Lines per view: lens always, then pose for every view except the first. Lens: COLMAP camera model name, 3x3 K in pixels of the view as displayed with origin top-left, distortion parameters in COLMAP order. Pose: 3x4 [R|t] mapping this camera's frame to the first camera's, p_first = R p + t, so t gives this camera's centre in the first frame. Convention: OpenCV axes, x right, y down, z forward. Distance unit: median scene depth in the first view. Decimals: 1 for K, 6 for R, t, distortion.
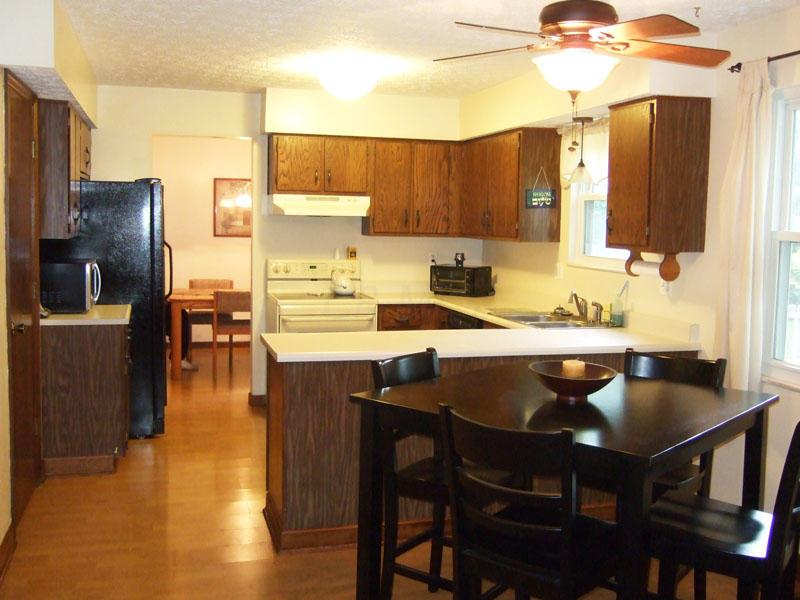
lens RADIAL K [[839.5, 0, 400.8], [0, 839.5, 286.8], [0, 0, 1]] dist [-0.049170, 0.025672]
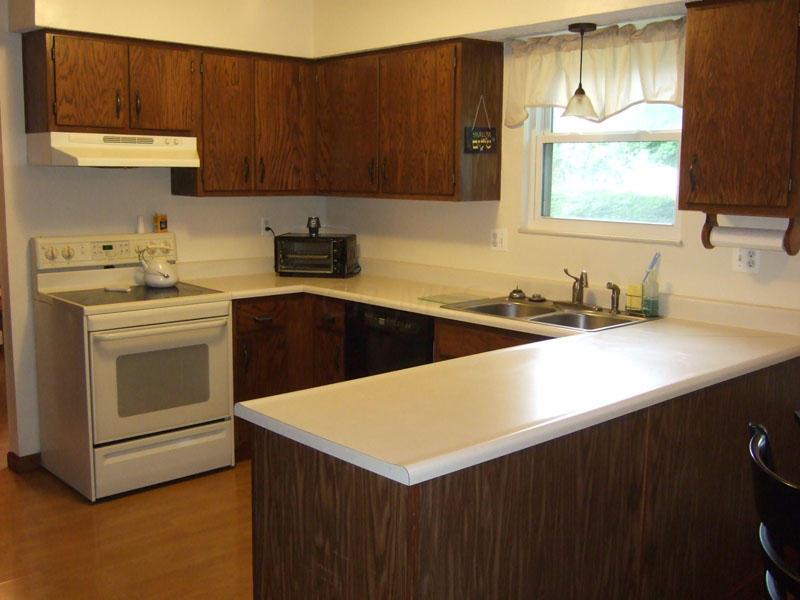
lens RADIAL K [[839.5, 0, 400.8], [0, 839.5, 286.8], [0, 0, 1]] dist [-0.049170, 0.025672]
pose [[0.894646, -0.069939, 0.441268, -0.191523], [0.043600, 0.996624, 0.069563, -0.028638], [-0.444643, -0.042995, 0.894675, 0.332080]]
